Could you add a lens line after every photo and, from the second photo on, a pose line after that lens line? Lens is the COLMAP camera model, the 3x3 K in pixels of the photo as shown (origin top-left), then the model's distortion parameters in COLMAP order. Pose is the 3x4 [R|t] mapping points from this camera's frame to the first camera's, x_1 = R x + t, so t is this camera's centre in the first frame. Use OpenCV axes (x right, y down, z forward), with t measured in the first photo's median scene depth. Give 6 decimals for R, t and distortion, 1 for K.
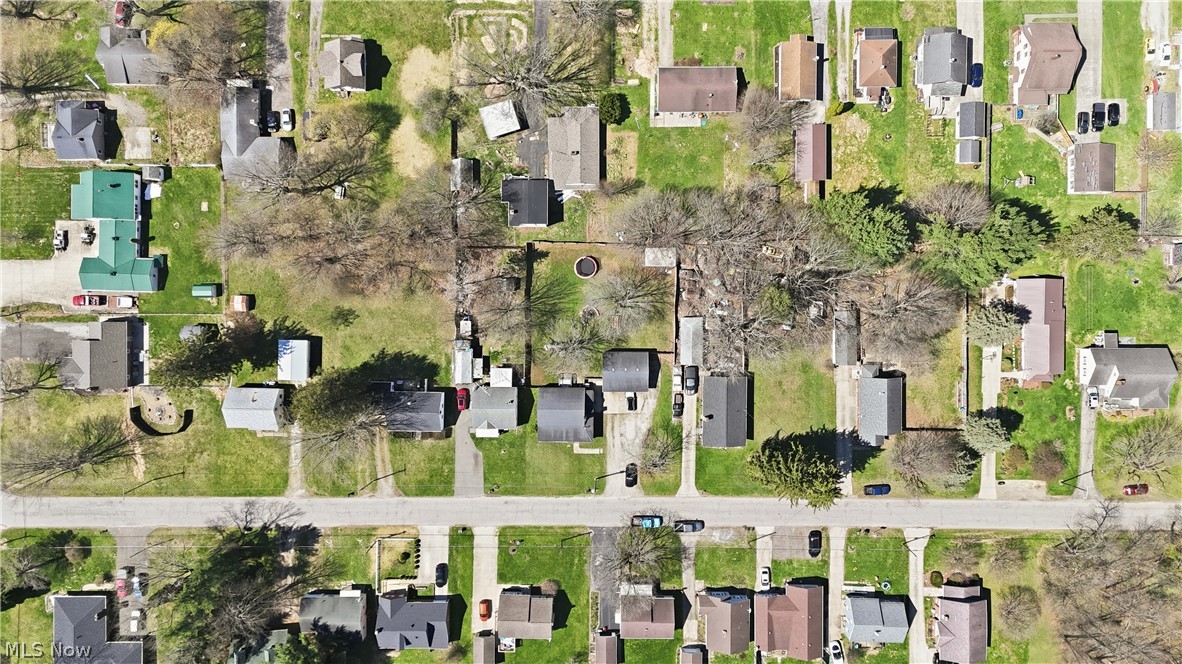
lens RADIAL K [[871.2, 0, 589.7], [0, 871.2, 333.4], [0, 0, 1]] dist [0.036691, -0.012733]
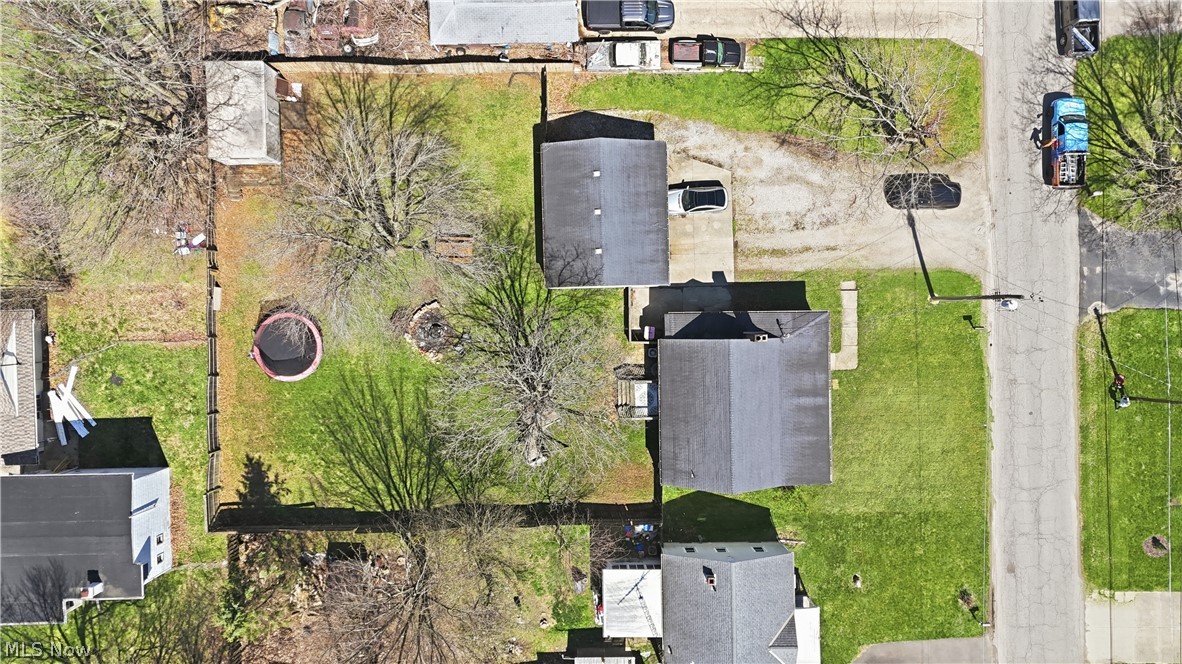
lens RADIAL K [[871.2, 0, 580.2], [0, 871.2, 327.9], [0, 0, 1]] dist [0.036691, -0.012733]
pose [[-0.023767, -0.999718, 0.000093, -0.000461], [0.999569, -0.023765, -0.017248, 0.039001], [0.017245, -0.000317, 0.999851, 0.671516]]
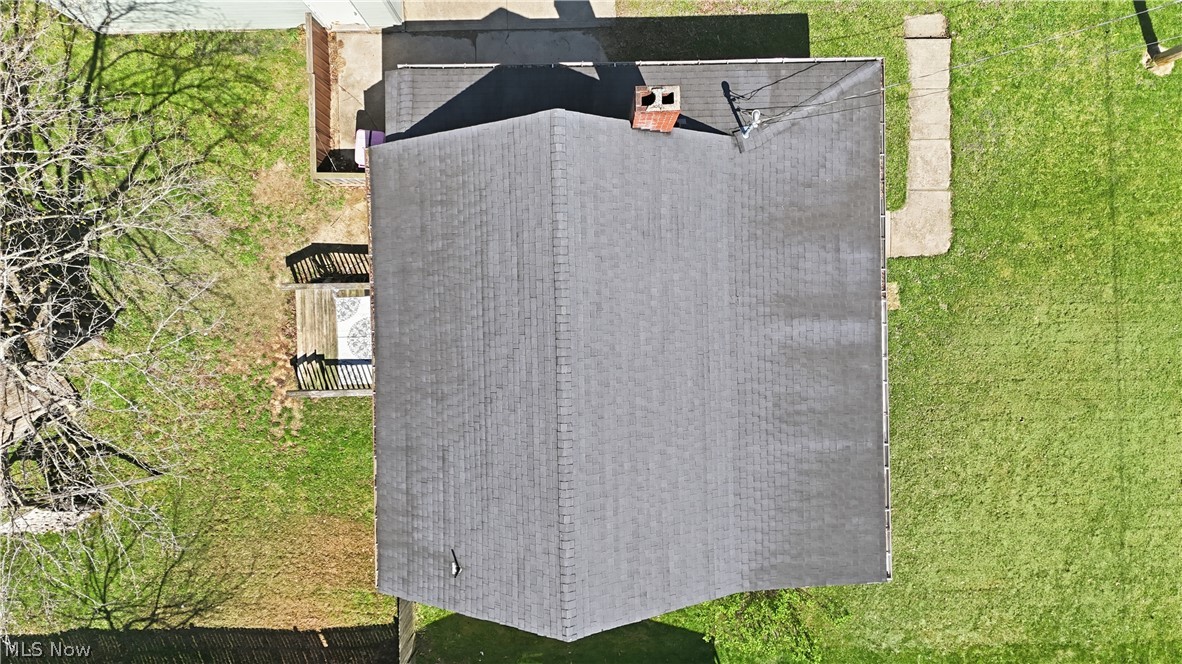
lens RADIAL K [[871.2, 0, 599.2], [0, 871.2, 334.9], [0, 0, 1]] dist [0.036691, -0.012733]
pose [[-0.029668, -0.999550, -0.004479, -0.027864], [0.999557, -0.029679, 0.002406, 0.088783], [-0.002538, -0.004405, 0.999987, 0.884109]]
